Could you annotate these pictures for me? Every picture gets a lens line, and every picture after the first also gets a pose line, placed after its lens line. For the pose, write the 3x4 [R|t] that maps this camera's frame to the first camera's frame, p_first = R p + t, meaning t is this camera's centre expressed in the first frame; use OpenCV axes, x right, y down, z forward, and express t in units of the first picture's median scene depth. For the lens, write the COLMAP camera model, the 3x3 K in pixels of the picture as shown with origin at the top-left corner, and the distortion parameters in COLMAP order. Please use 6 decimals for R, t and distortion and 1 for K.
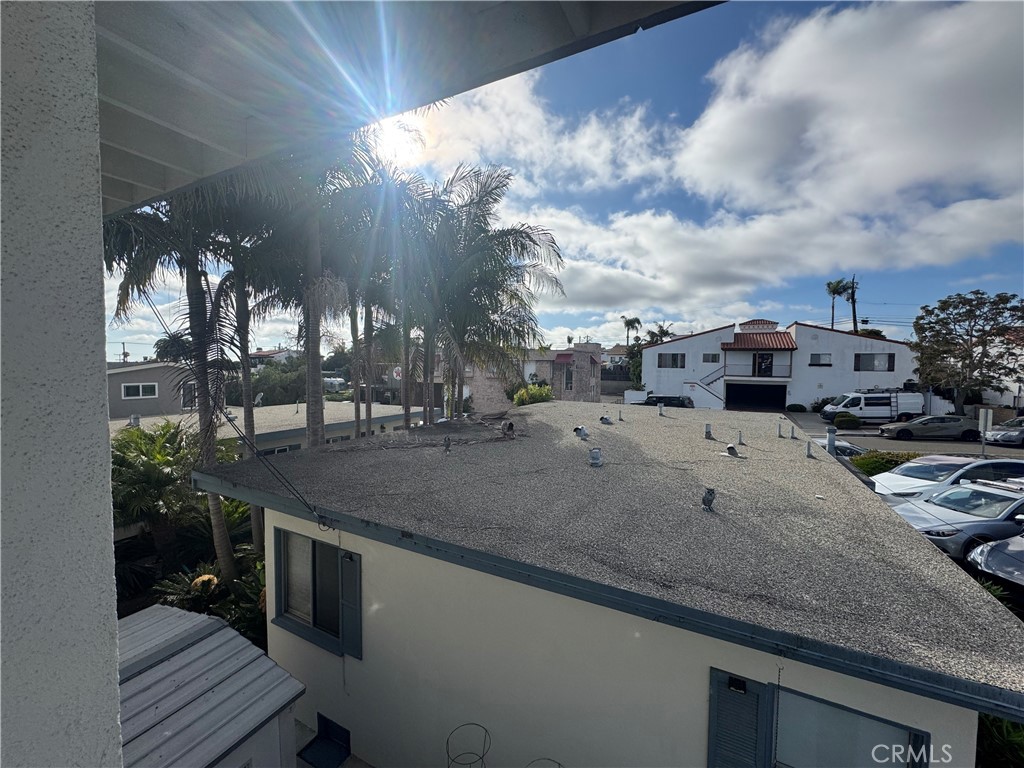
lens RADIAL K [[411.6, 0, 511.8], [0, 411.6, 385.1], [0, 0, 1]] dist [-0.003113, 0.001047]
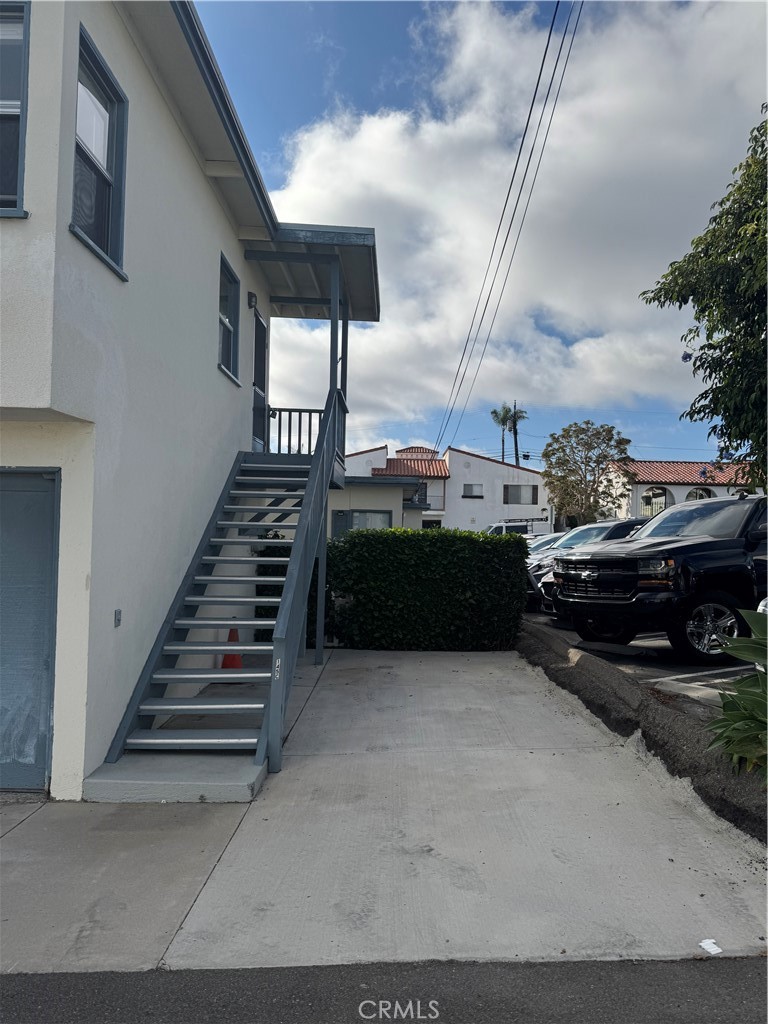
lens RADIAL K [[729.5, 0, 385.0], [0, 729.5, 507.3], [0, 0, 1]] dist [0.126395, -0.089809]
pose [[0.890561, 0.031808, 0.453750, -0.115547], [0.003580, 0.997031, -0.076918, 0.092541], [-0.454850, 0.070125, 0.887803, -0.289188]]
